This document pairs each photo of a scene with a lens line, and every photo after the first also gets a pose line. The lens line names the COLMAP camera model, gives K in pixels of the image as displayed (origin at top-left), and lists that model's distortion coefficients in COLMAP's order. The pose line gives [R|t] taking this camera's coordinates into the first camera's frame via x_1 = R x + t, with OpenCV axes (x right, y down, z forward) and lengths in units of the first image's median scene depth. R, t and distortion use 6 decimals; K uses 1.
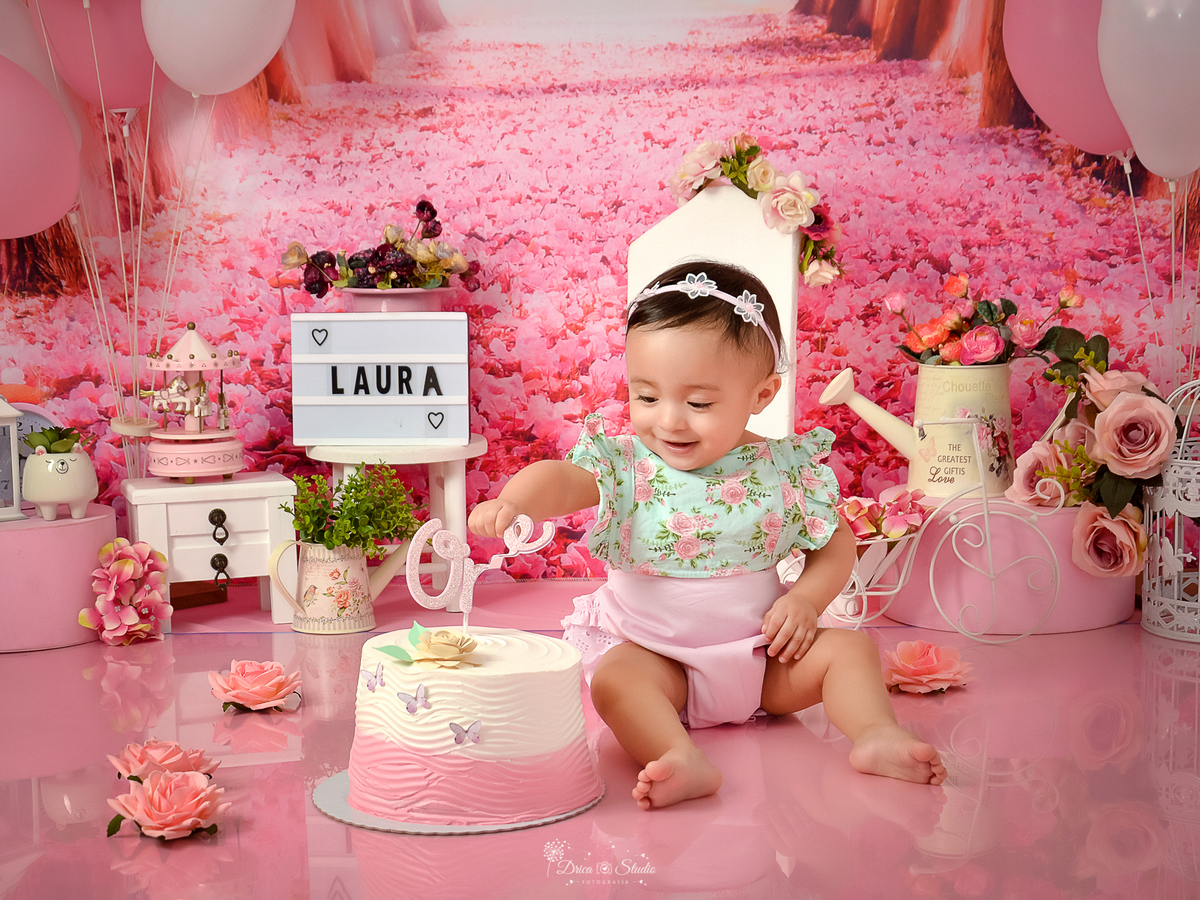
lens RADIAL K [[2081.4, 0, 655.2], [0, 2081.4, 444.9], [0, 0, 1]] dist [0.014382, -0.168275]
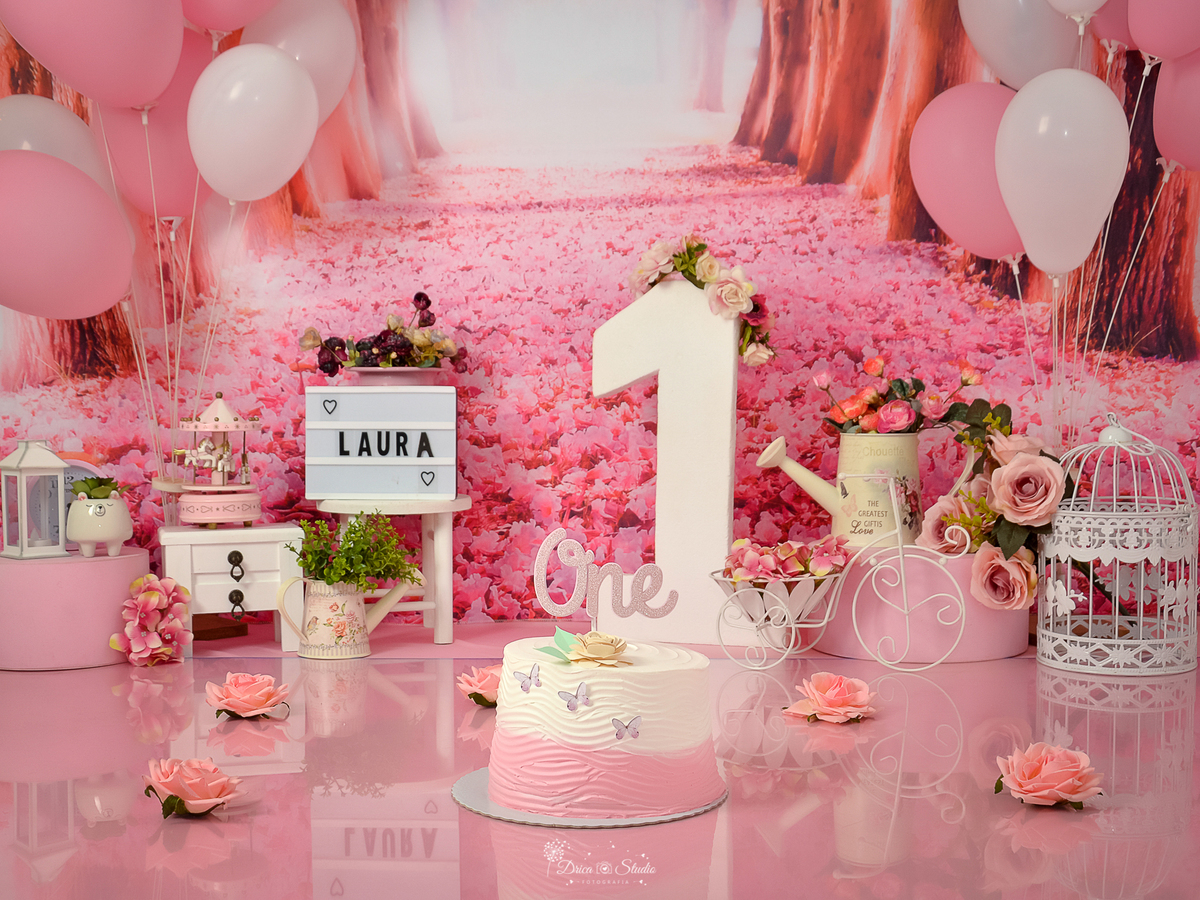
lens RADIAL K [[1489.2, 0, 600.0], [0, 1489.2, 450.0], [0, 0, 1]] dist [-0.014801, 0.067383]
pose [[0.999961, 0.008087, 0.003414, -0.011054], [-0.007792, 0.996847, -0.078966, 0.035991], [-0.004042, 0.078937, 0.996871, 0.159048]]
